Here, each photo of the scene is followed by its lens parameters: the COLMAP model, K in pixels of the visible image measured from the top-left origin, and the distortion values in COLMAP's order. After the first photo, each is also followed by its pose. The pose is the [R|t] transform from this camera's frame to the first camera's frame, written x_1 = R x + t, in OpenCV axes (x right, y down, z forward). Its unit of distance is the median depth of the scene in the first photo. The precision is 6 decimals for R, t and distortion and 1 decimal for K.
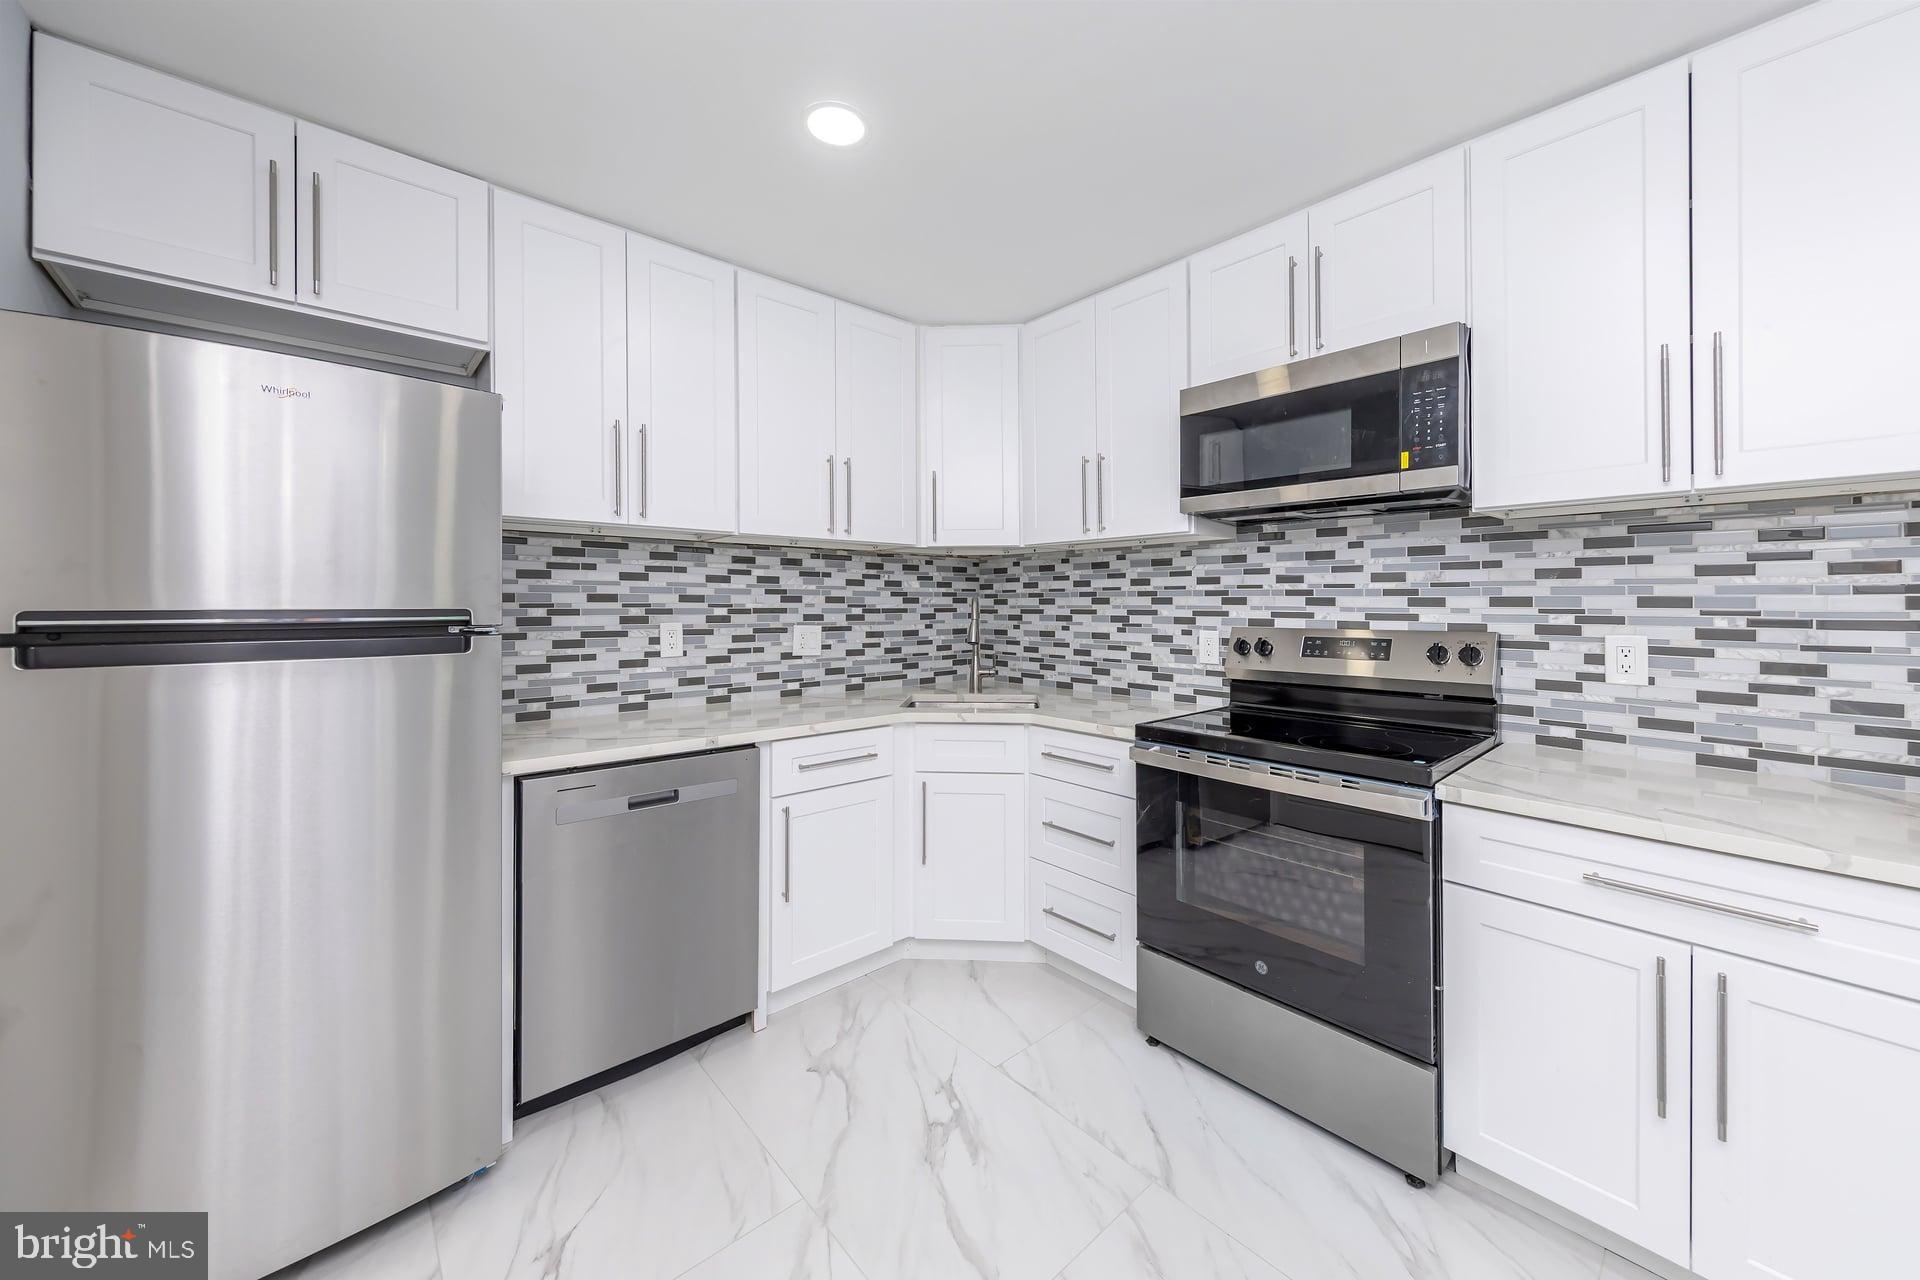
lens RADIAL K [[699.9, 0, 969.6], [0, 699.9, 585.0], [0, 0, 1]] dist [0.001147, -0.000088]
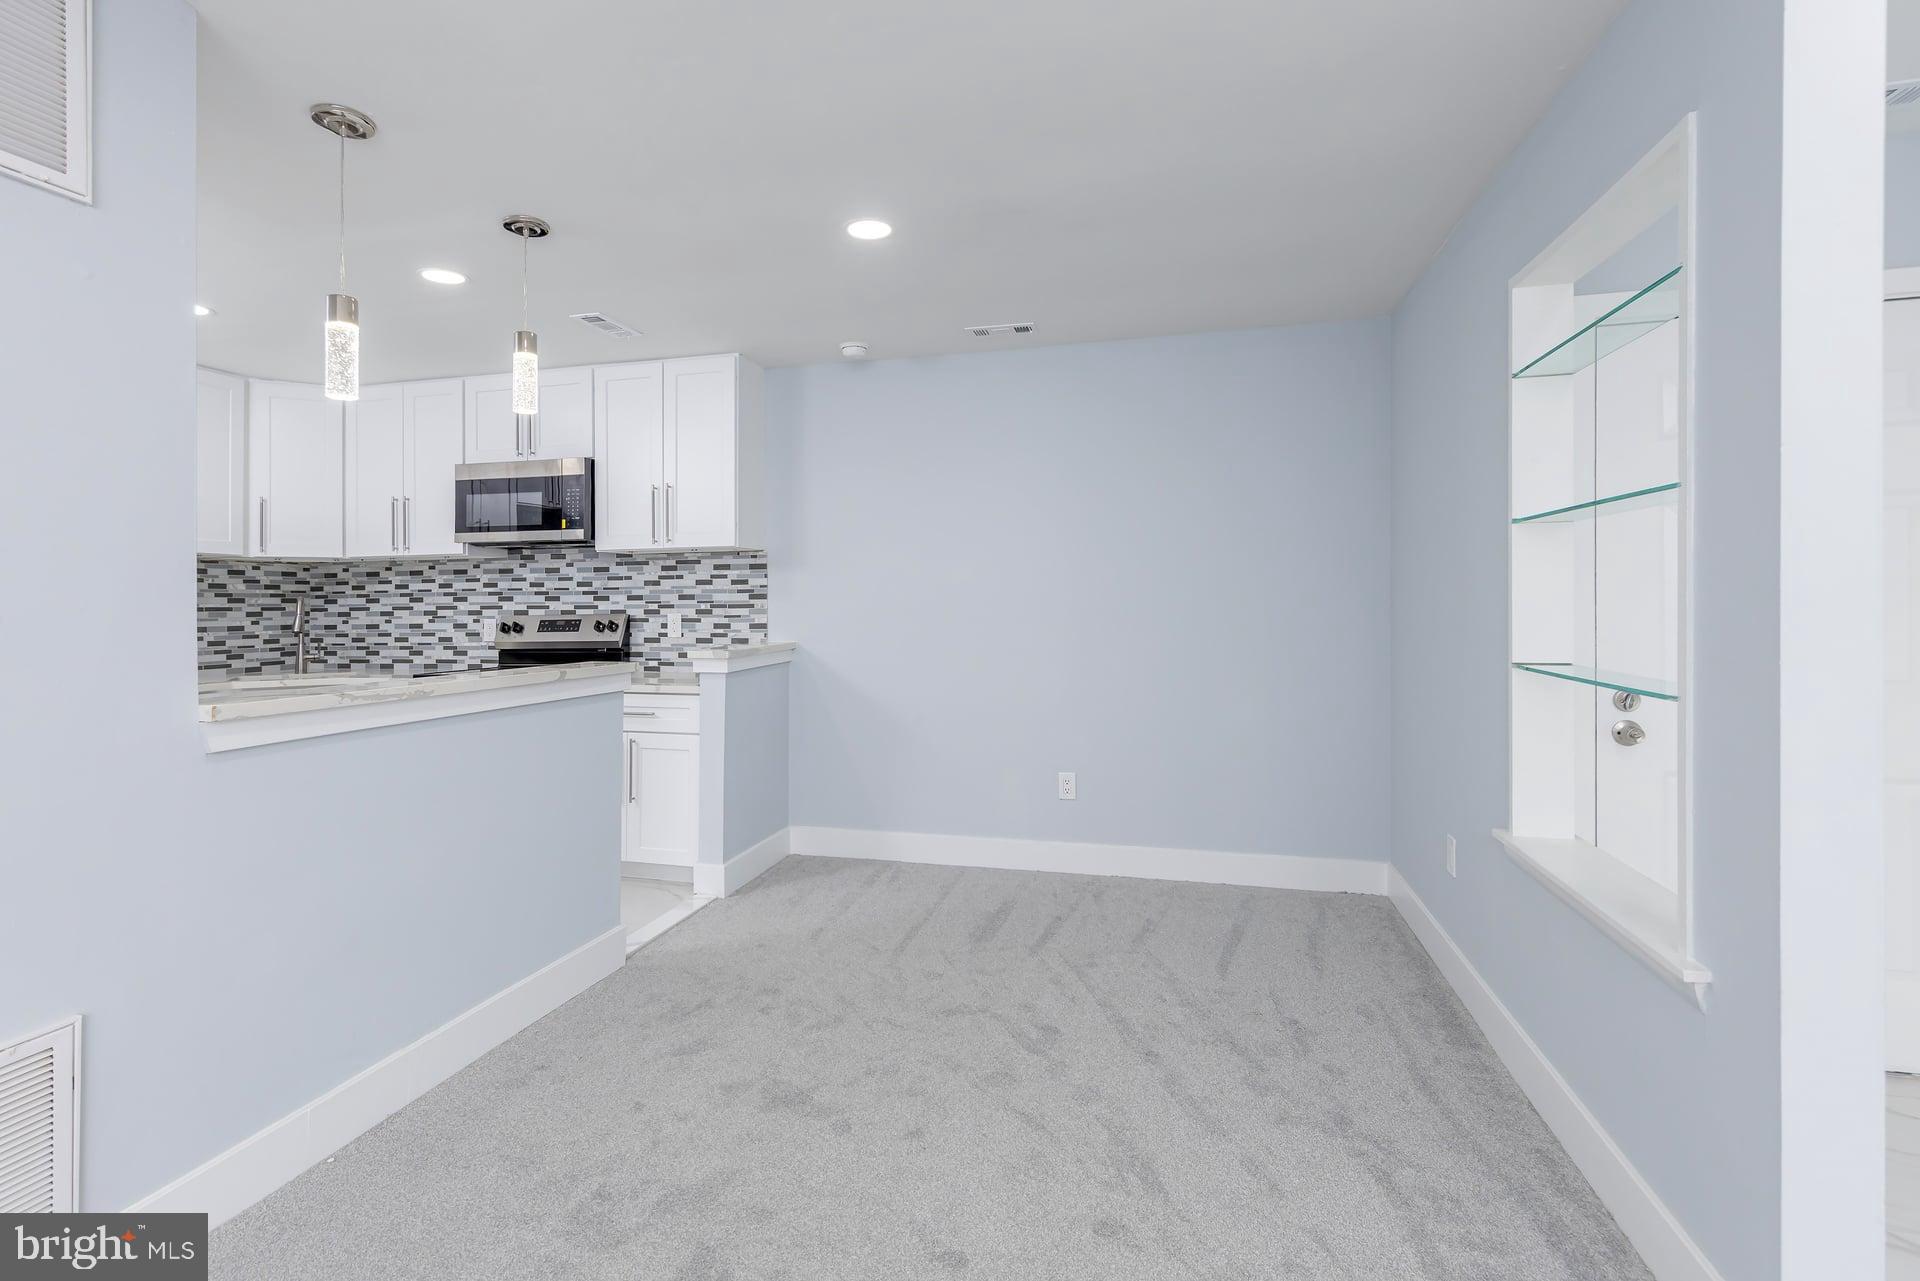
lens RADIAL K [[905.6, 0, 910.9], [0, 905.6, 581.8], [0, 0, 1]] dist [0.013899, -0.000105]
pose [[0.845217, 0.006875, 0.534379, 0.071219], [-0.003954, 0.999970, -0.006610, -0.004628], [-0.534408, 0.003474, 0.845219, -1.177203]]
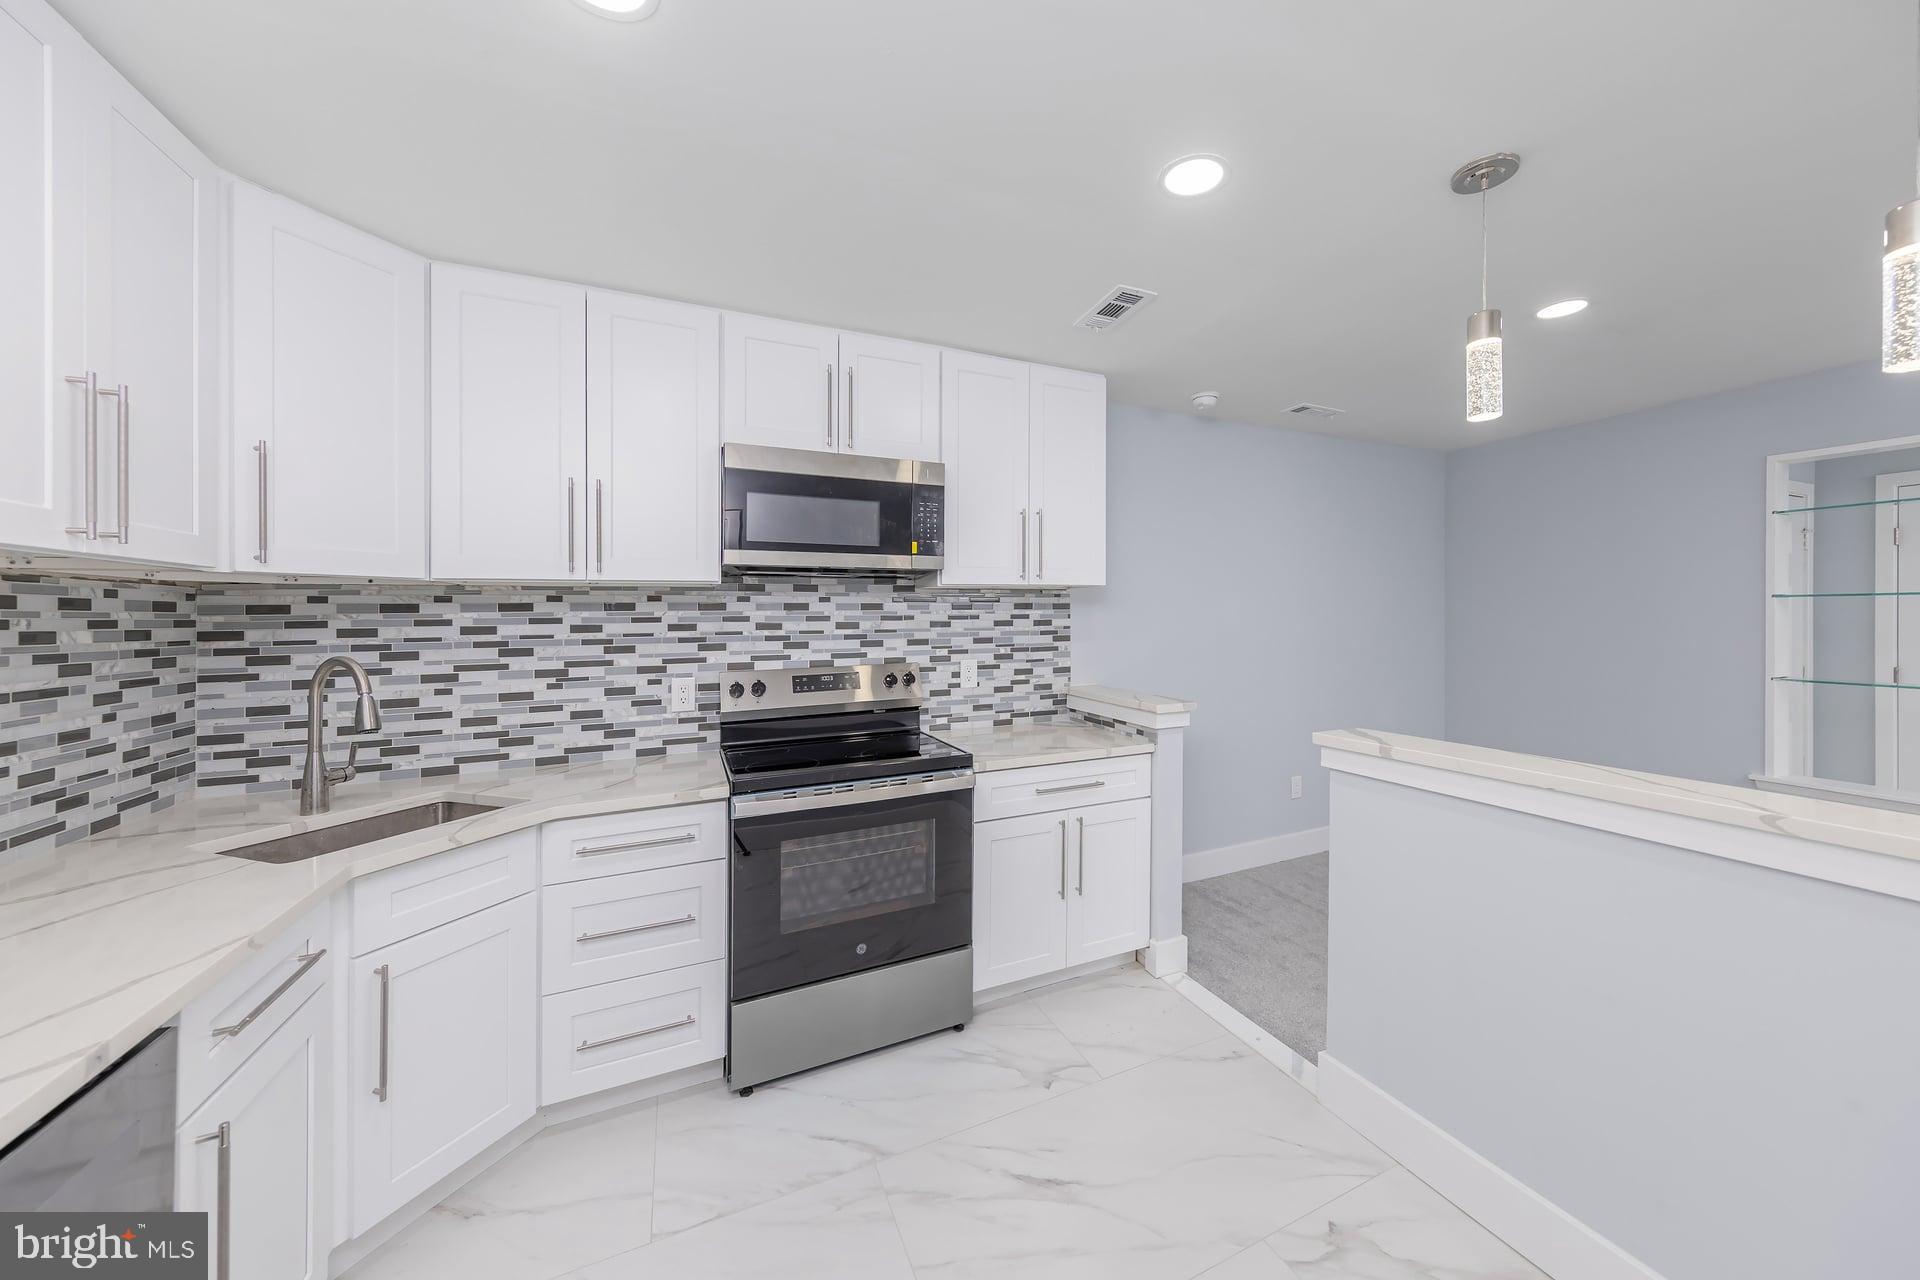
lens RADIAL K [[675.8, 0, 1010.3], [0, 675.8, 607.2], [0, 0, 1]] dist [0.001971, 0.000012]
pose [[0.283868, 0.011979, 0.958788, -0.476883], [-0.009398, 0.999909, -0.009710, -0.032085], [-0.958817, -0.006255, 0.283955, 0.304032]]
